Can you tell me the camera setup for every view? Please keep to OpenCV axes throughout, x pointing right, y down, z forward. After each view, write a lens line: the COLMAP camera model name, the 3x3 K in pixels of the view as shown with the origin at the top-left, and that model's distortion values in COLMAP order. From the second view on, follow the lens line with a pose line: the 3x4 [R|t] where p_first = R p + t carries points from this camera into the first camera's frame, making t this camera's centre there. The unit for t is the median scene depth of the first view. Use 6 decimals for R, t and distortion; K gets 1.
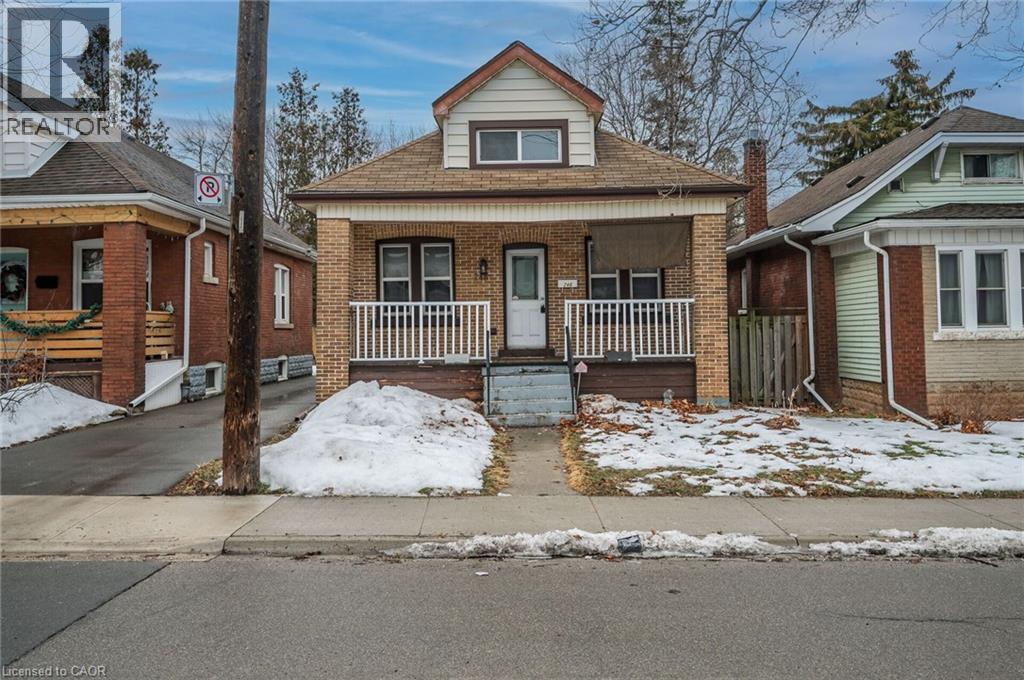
lens RADIAL K [[676.9, 0, 508.6], [0, 676.9, 295.3], [0, 0, 1]] dist [-0.001417, -0.000252]
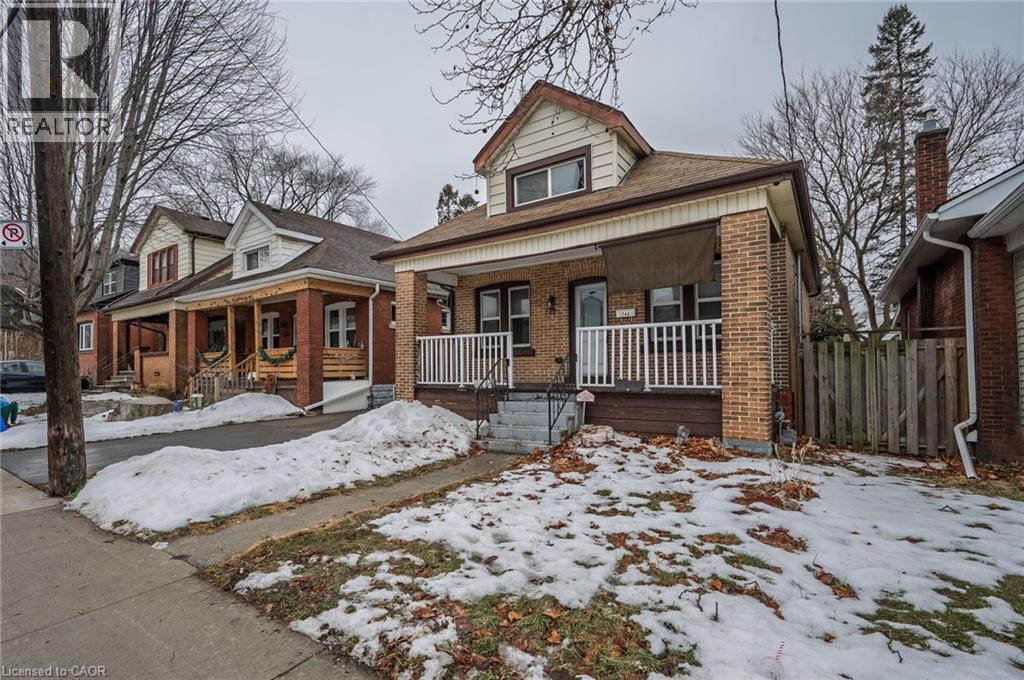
lens RADIAL K [[433.8, 0, 512.0], [0, 433.8, 357.1], [0, 0, 1]] dist [-0.002075, -0.000287]
pose [[0.840784, -0.008643, -0.541301, 0.343778], [0.028386, 0.999201, 0.028136, 0.029336], [0.540626, -0.039022, 0.840358, 0.413313]]
